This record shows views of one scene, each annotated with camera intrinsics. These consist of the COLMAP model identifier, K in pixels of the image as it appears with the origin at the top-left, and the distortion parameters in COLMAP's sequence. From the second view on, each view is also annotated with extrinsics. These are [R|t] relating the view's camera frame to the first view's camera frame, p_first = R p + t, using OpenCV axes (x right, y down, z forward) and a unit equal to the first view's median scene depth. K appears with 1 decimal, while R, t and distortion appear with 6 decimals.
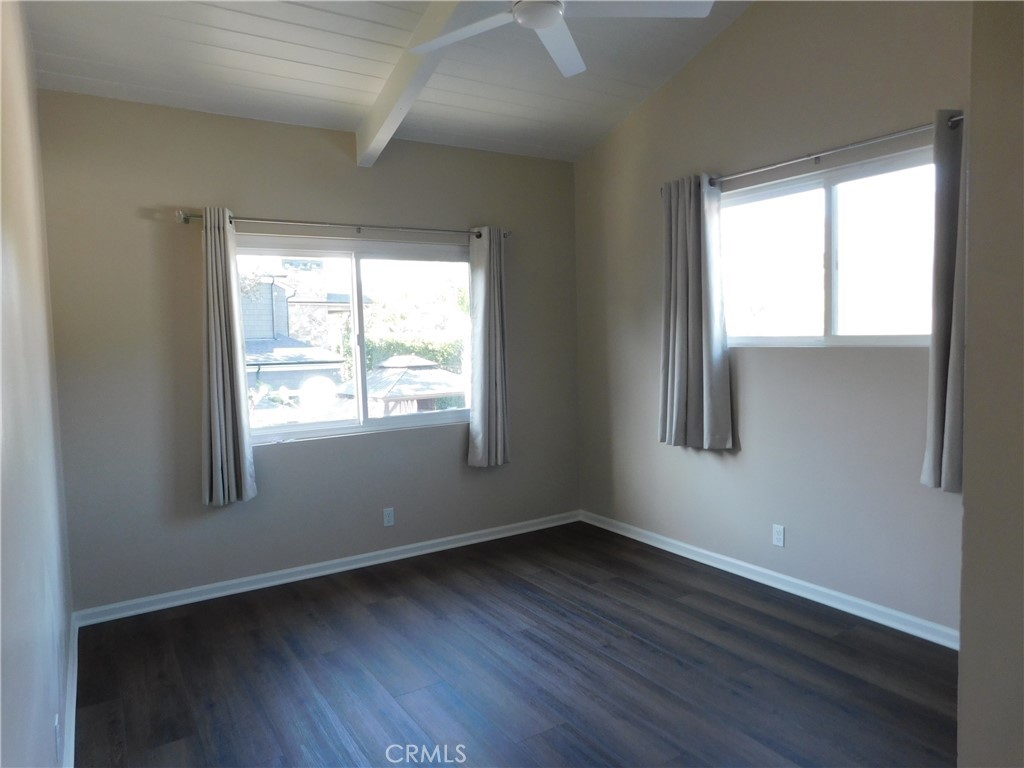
lens RADIAL K [[674.8, 0, 506.4], [0, 674.8, 382.8], [0, 0, 1]] dist [-0.067174, 0.053441]
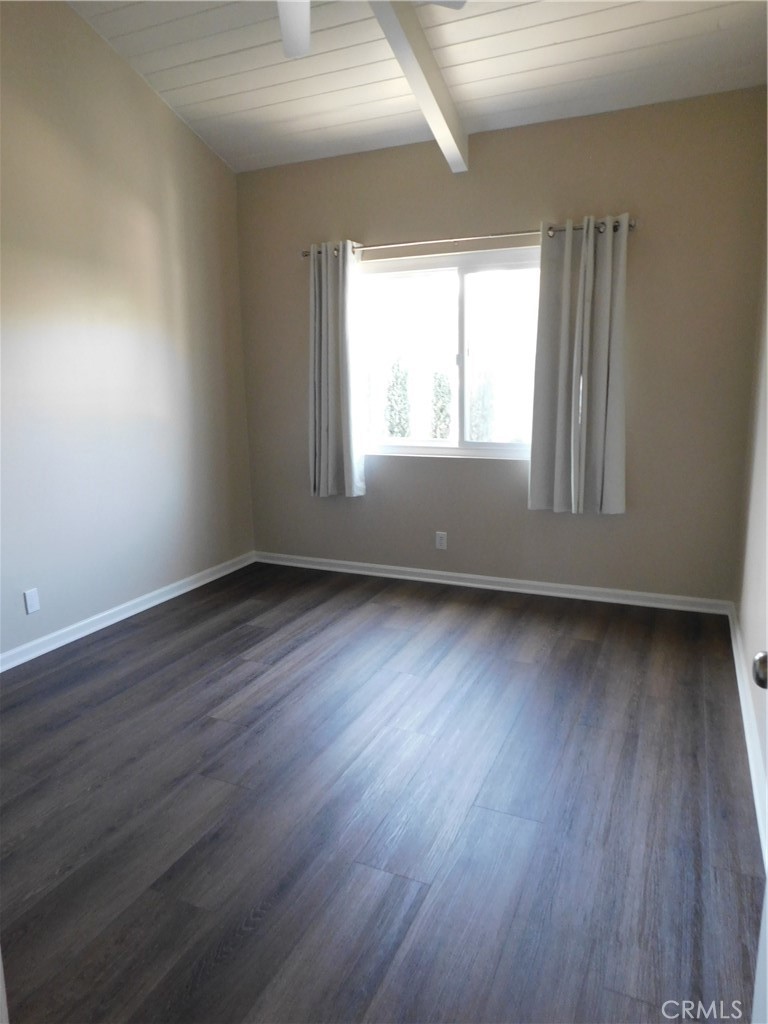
lens RADIAL K [[674.8, 0, 390.2], [0, 674.8, 512.5], [0, 0, 1]] dist [-0.067174, 0.053441]
pose [[0.556215, 0.194614, -0.807929, 0.589116], [-0.050019, 0.978270, 0.201211, -0.040418], [0.829532, -0.071505, 0.553863, 0.378663]]
